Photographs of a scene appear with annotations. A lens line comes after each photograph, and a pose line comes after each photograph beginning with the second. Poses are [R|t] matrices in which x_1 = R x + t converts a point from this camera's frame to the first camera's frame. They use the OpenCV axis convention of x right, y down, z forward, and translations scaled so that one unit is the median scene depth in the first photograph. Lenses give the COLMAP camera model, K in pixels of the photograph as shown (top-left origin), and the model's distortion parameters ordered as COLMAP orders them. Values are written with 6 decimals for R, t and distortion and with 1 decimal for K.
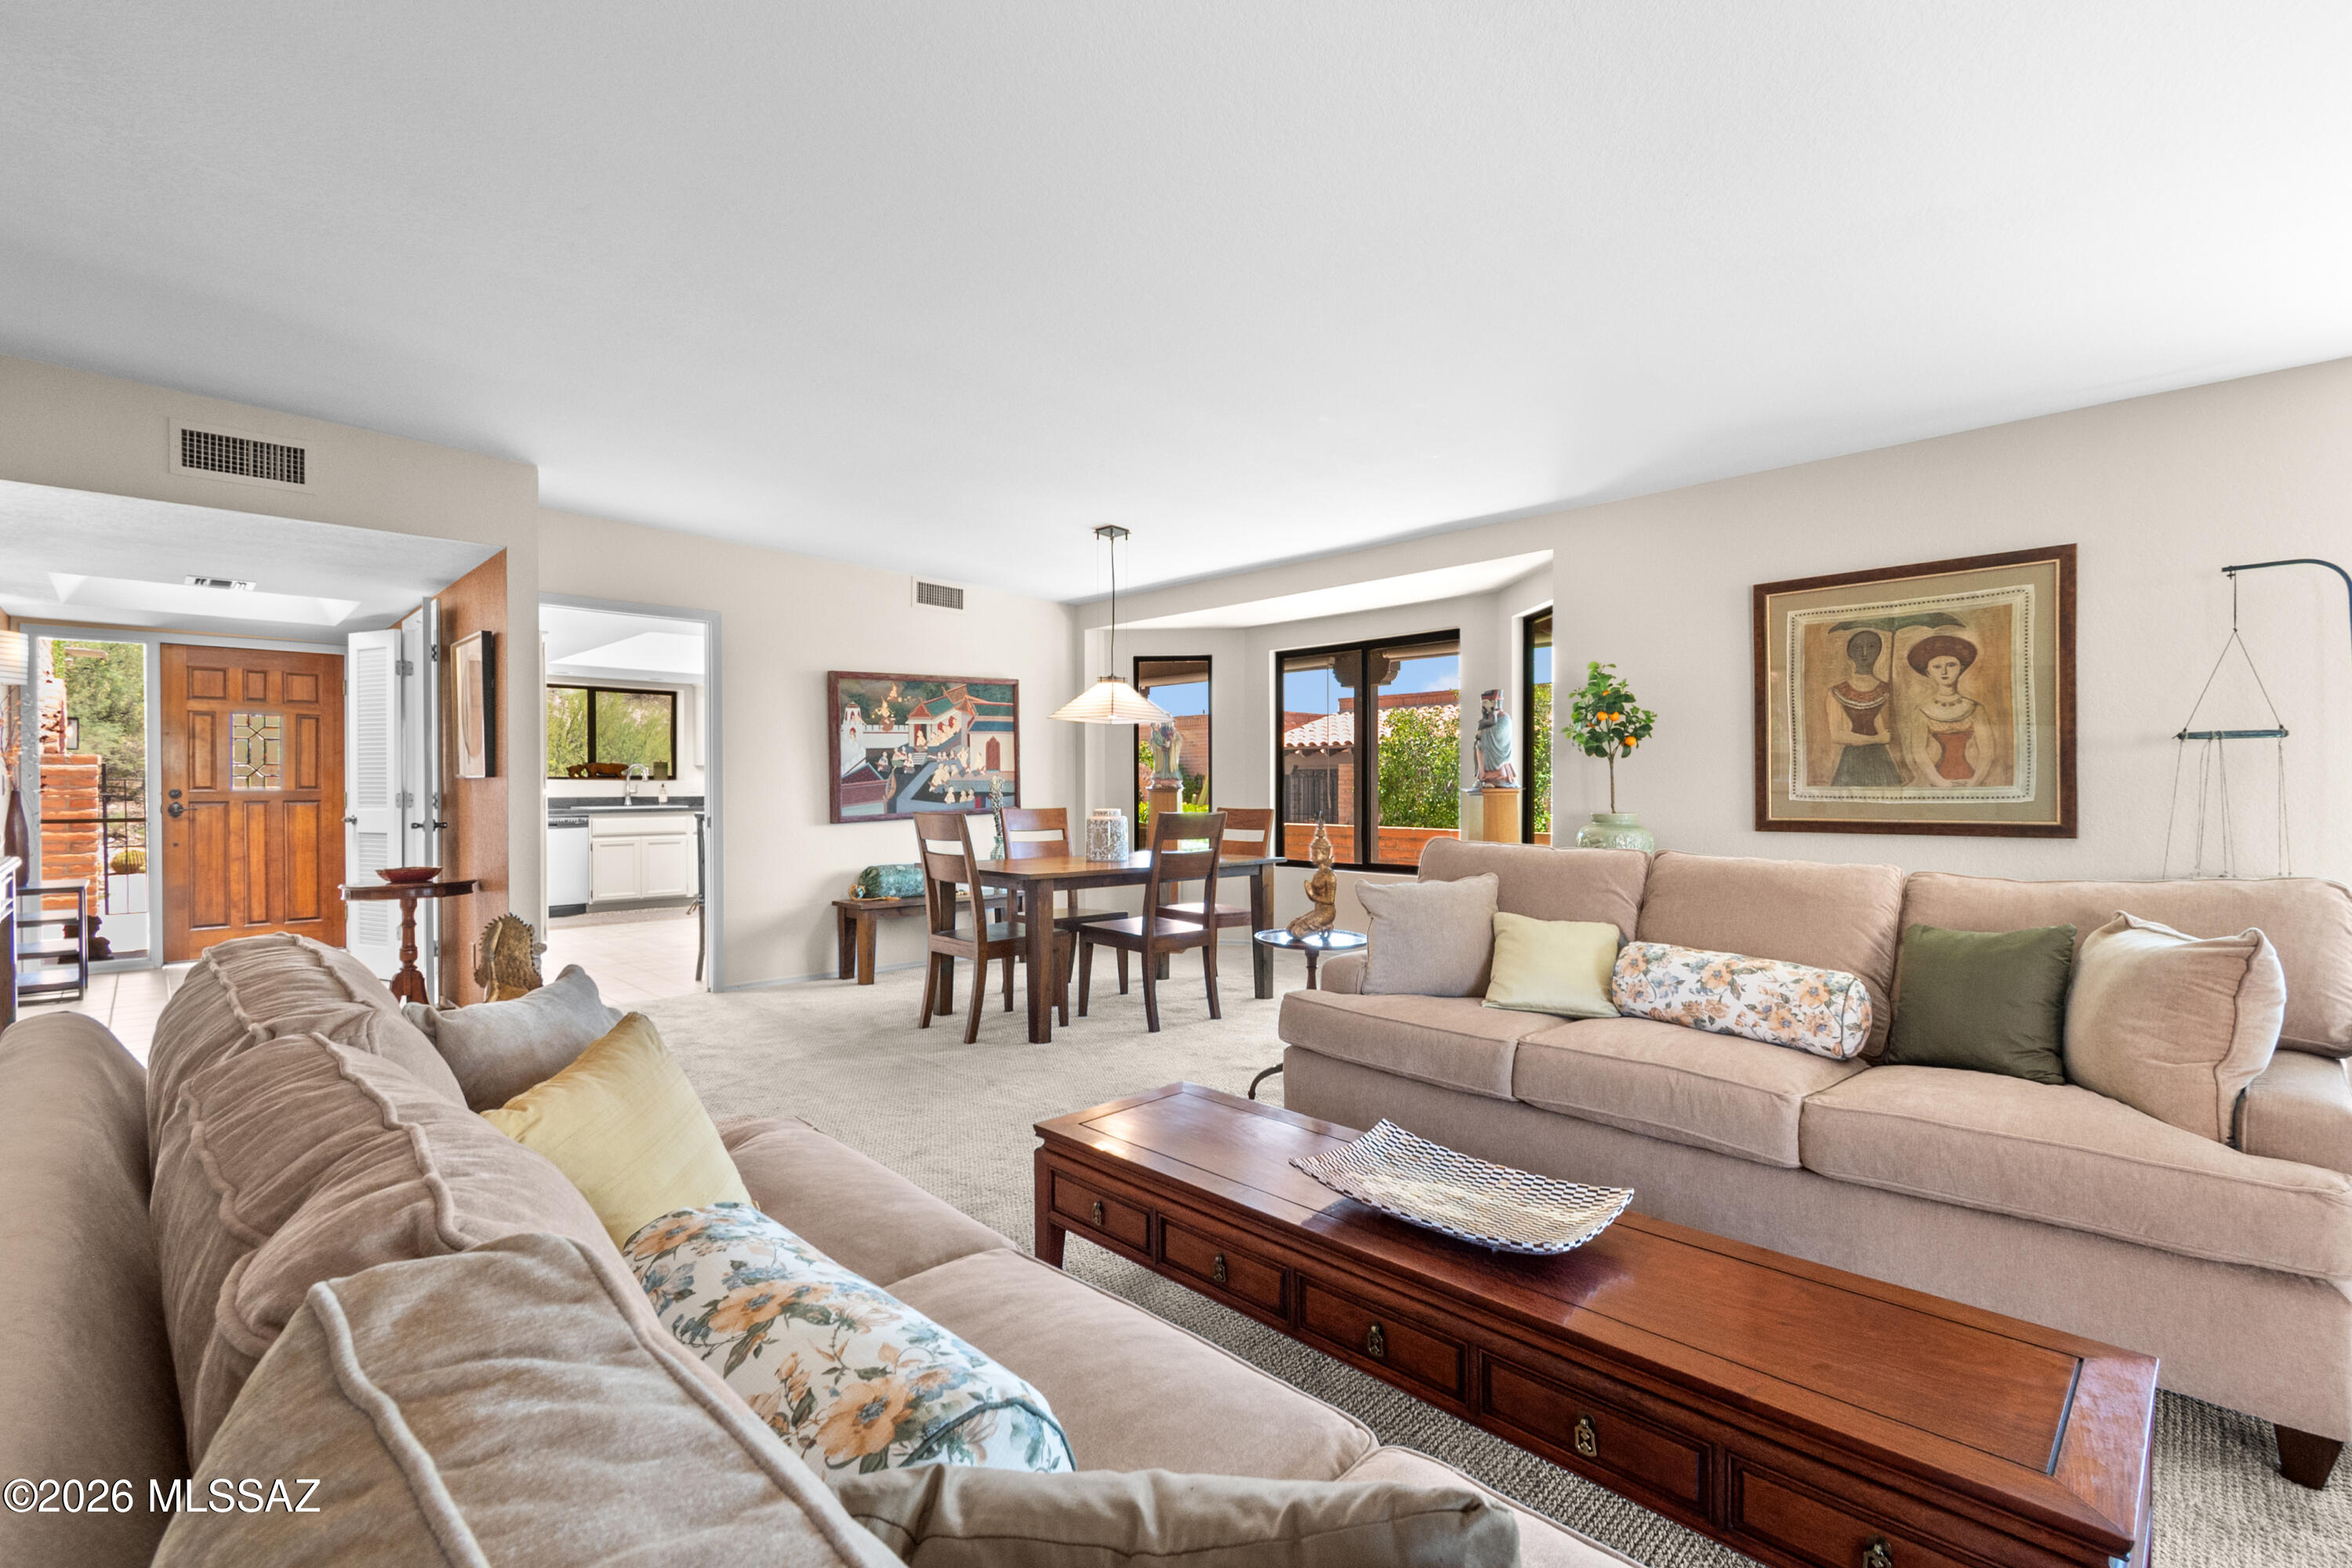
lens RADIAL K [[1063.9, 0, 1180.3], [0, 1063.9, 791.0], [0, 0, 1]] dist [0.001426, 0.000270]
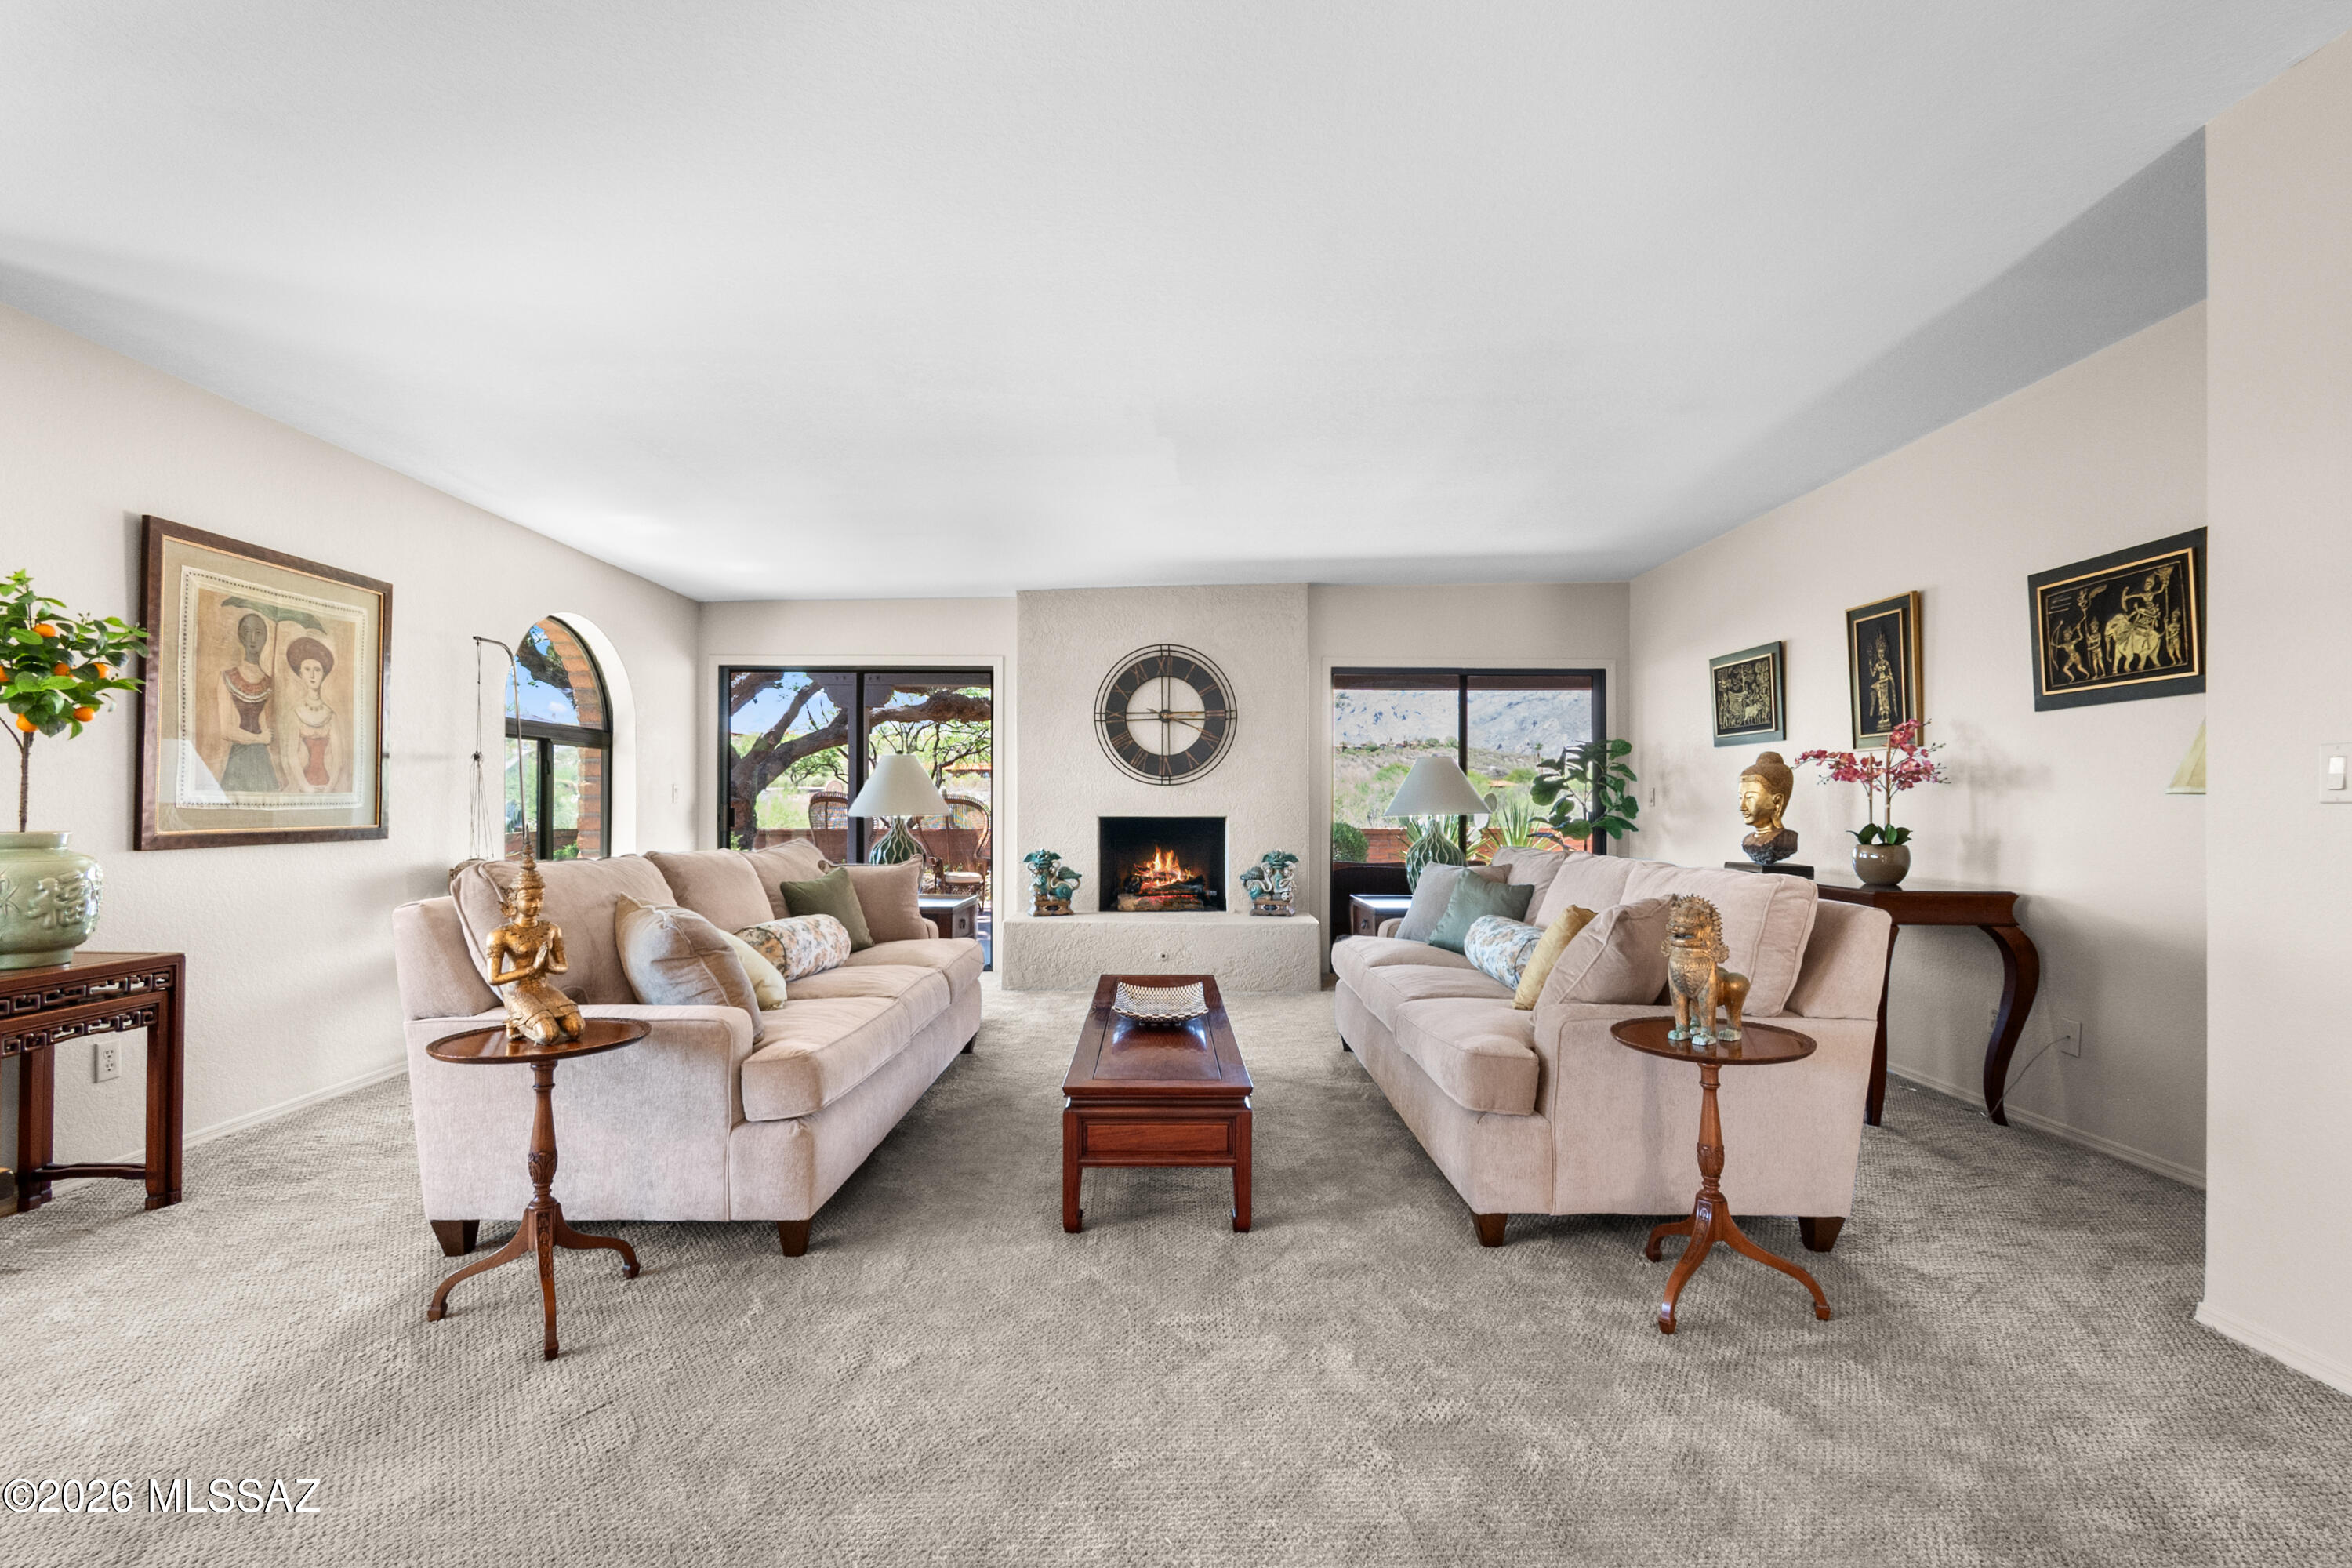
lens RADIAL K [[1052.0, 0, 1172.2], [0, 1052.0, 795.1], [0, 0, 1]] dist [0.015851, -0.008466]
pose [[-0.717529, 0.006956, 0.696494, -0.499117], [0.002733, 0.999971, -0.007171, 0.006998], [-0.696524, -0.003241, -0.717527, 1.083408]]
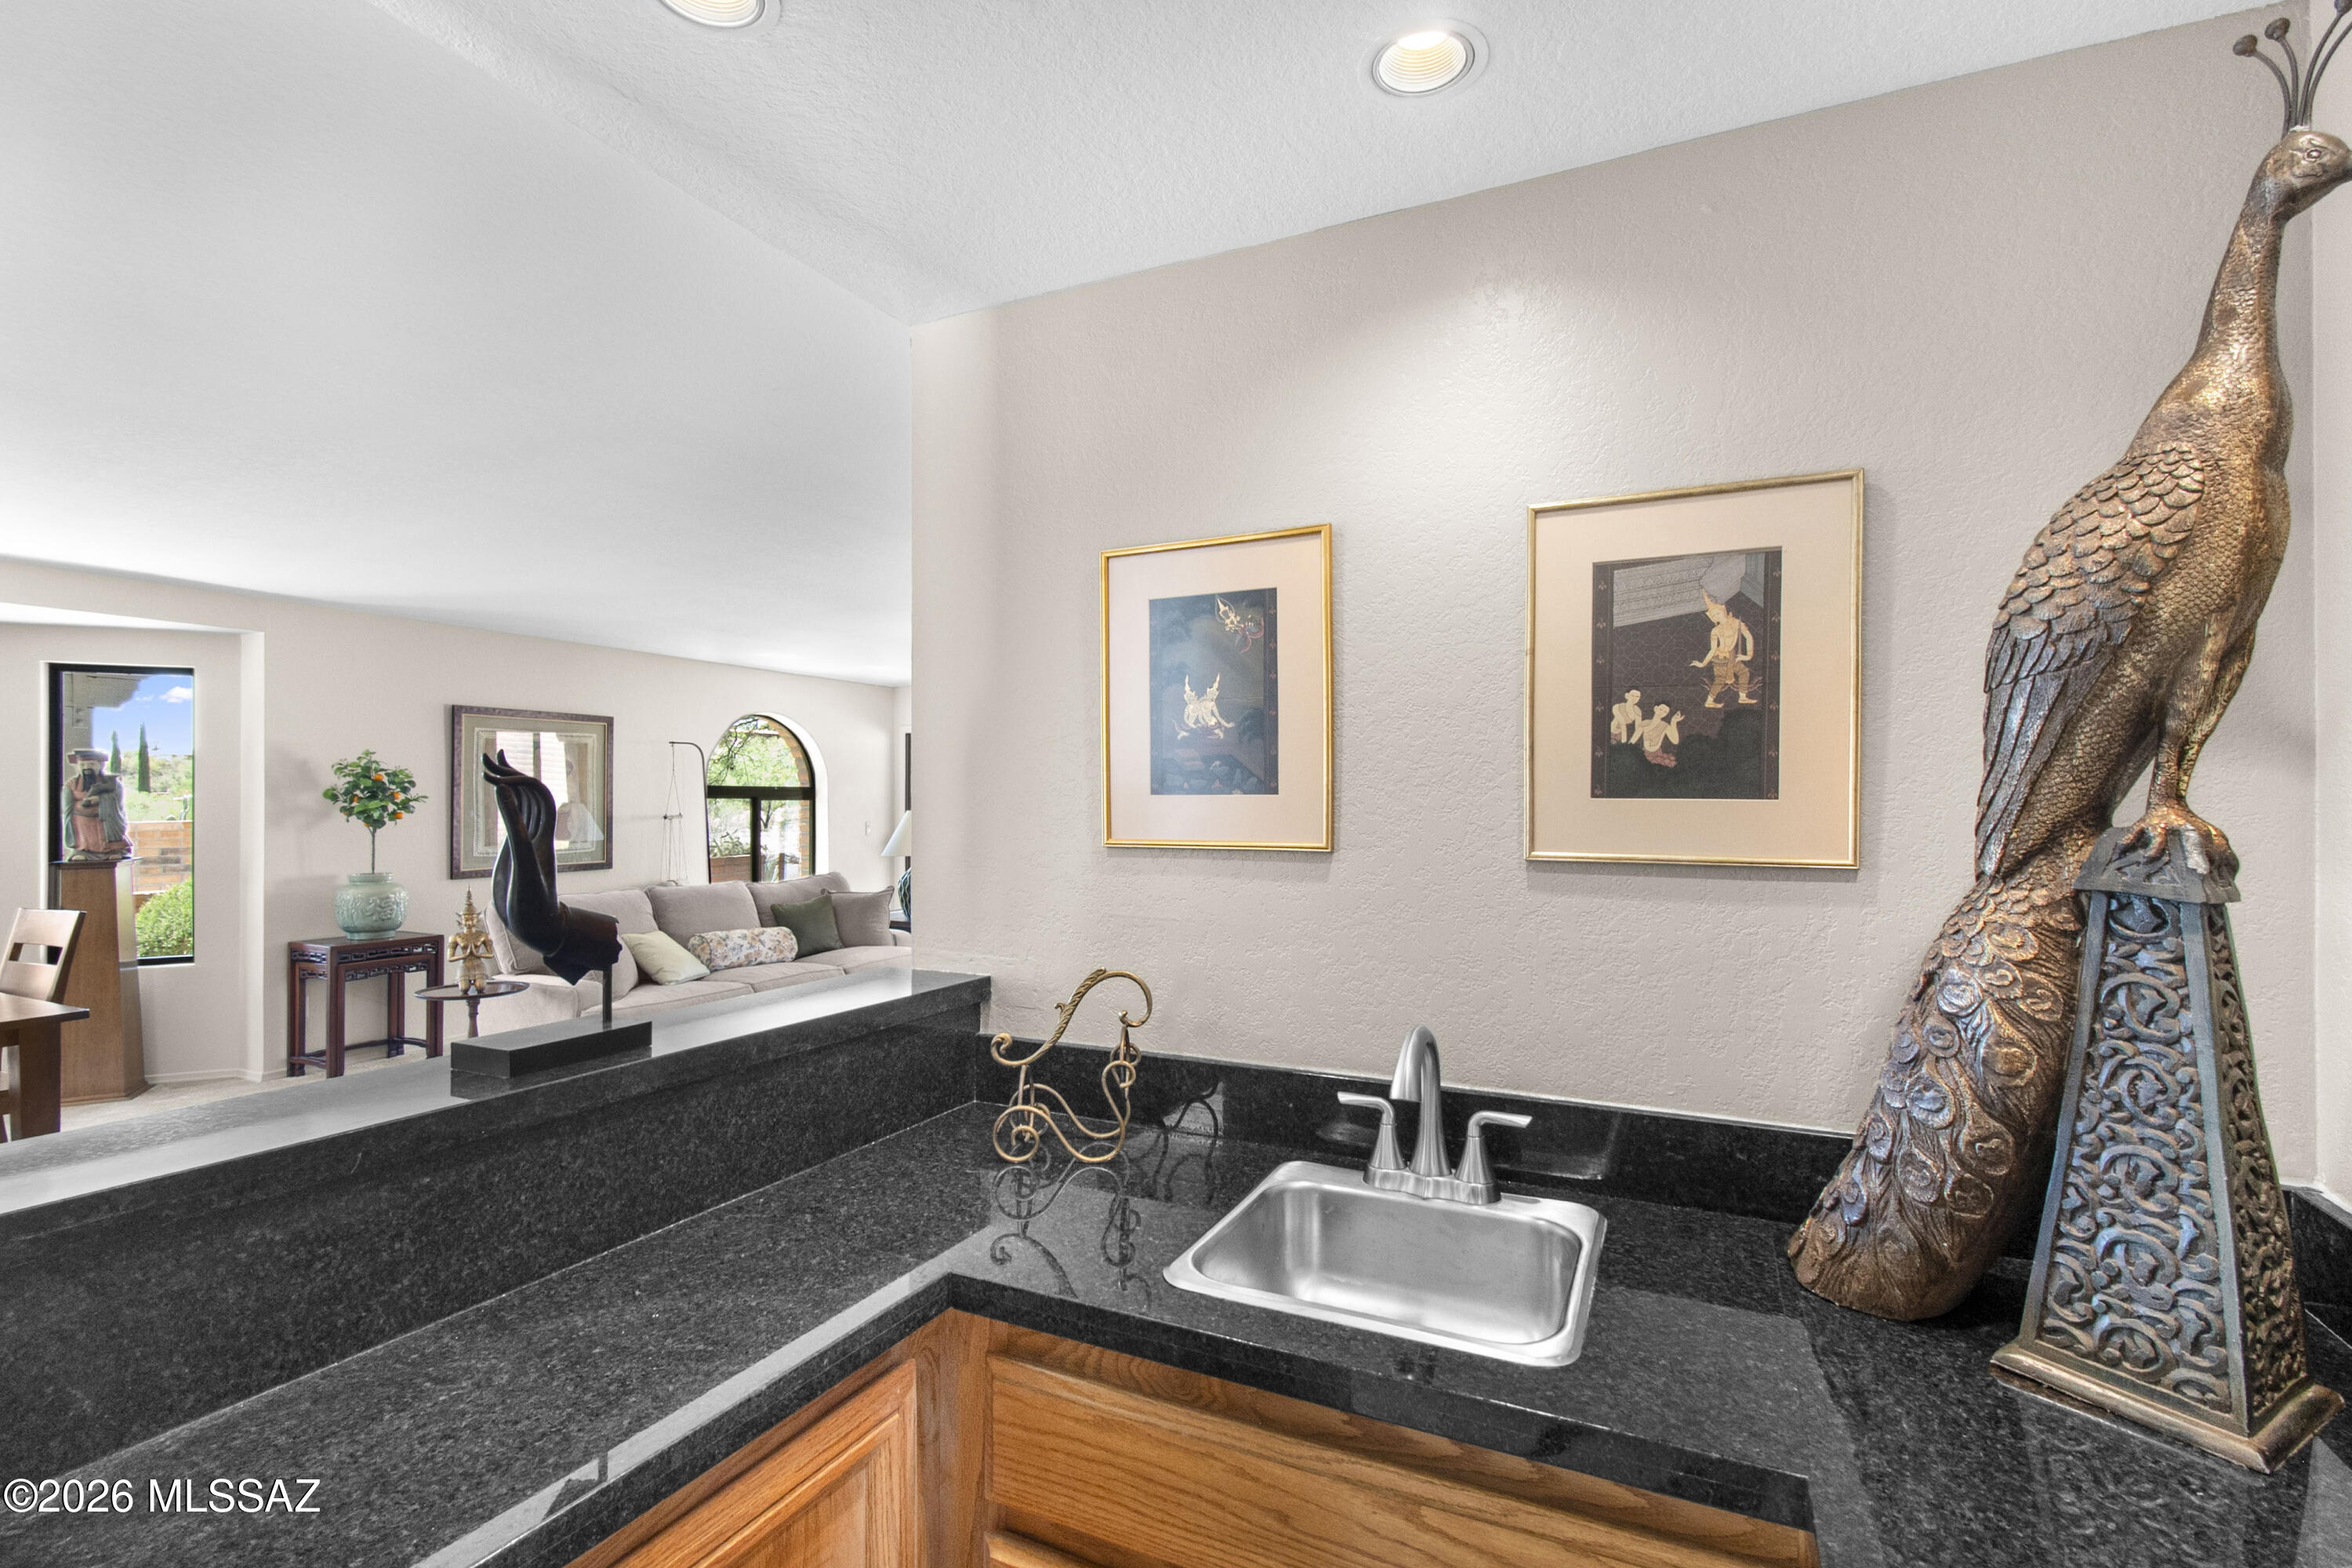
lens RADIAL K [[1052.0, 0, 1172.2], [0, 1052.0, 795.1], [0, 0, 1]] dist [0.015851, -0.008466]
pose [[-0.335880, 0.008490, 0.941867, -1.156270], [0.006828, 0.999955, -0.006578, -0.061222], [-0.941880, 0.004222, -0.335922, 0.603675]]
